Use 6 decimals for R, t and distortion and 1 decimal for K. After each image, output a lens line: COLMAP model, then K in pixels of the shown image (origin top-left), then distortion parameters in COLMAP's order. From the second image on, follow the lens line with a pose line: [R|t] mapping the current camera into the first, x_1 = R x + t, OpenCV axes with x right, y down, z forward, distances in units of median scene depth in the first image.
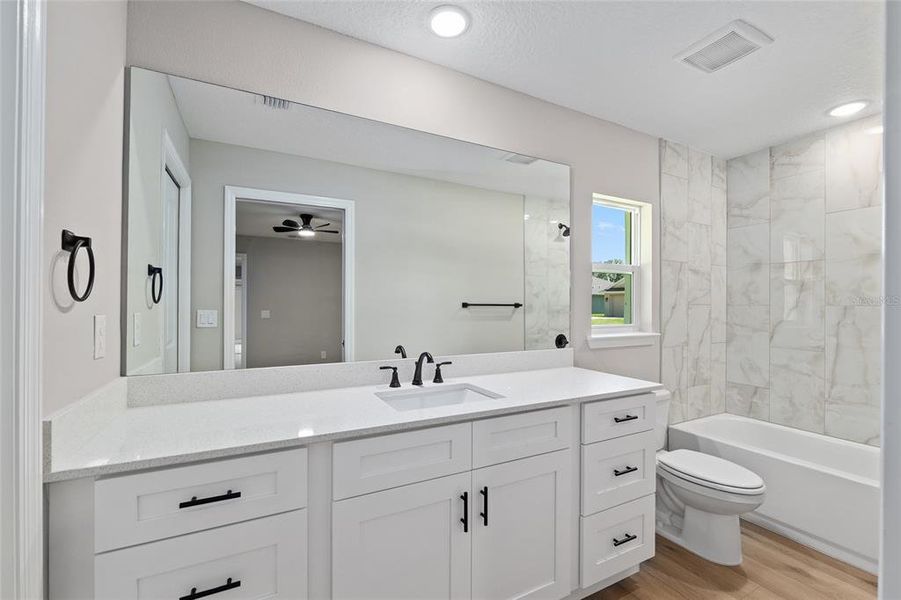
lens RADIAL K [[379.6, 0, 450.5], [0, 379.6, 300.0], [0, 0, 1]] dist [-0.001144, -0.000083]
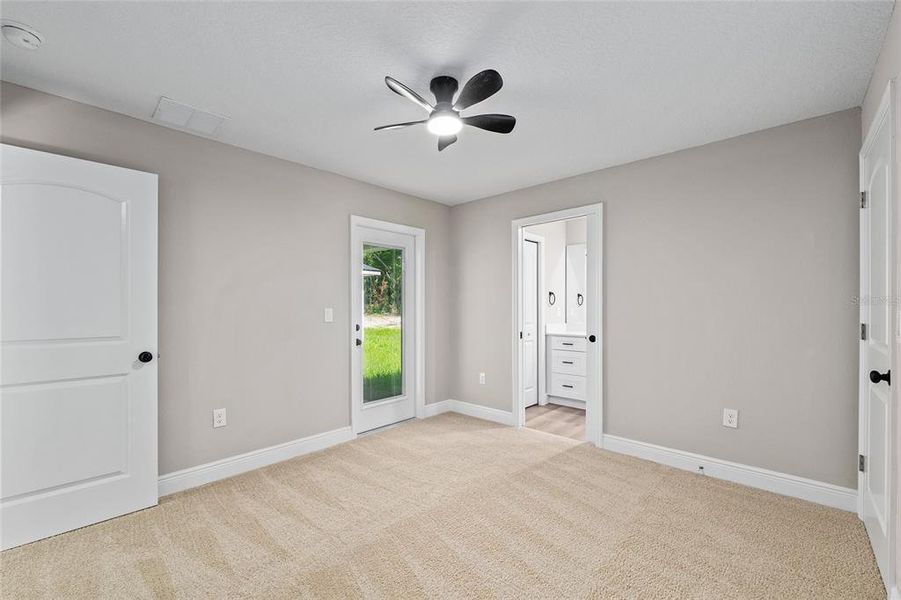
lens RADIAL K [[379.6, 0, 450.5], [0, 379.6, 300.0], [0, 0, 1]] dist [-0.001144, -0.000083]
pose [[0.349414, -0.011747, -0.936895, 3.306291], [0.003553, 0.999931, -0.011213, -0.005141], [0.936962, 0.000590, 0.349432, -2.064729]]
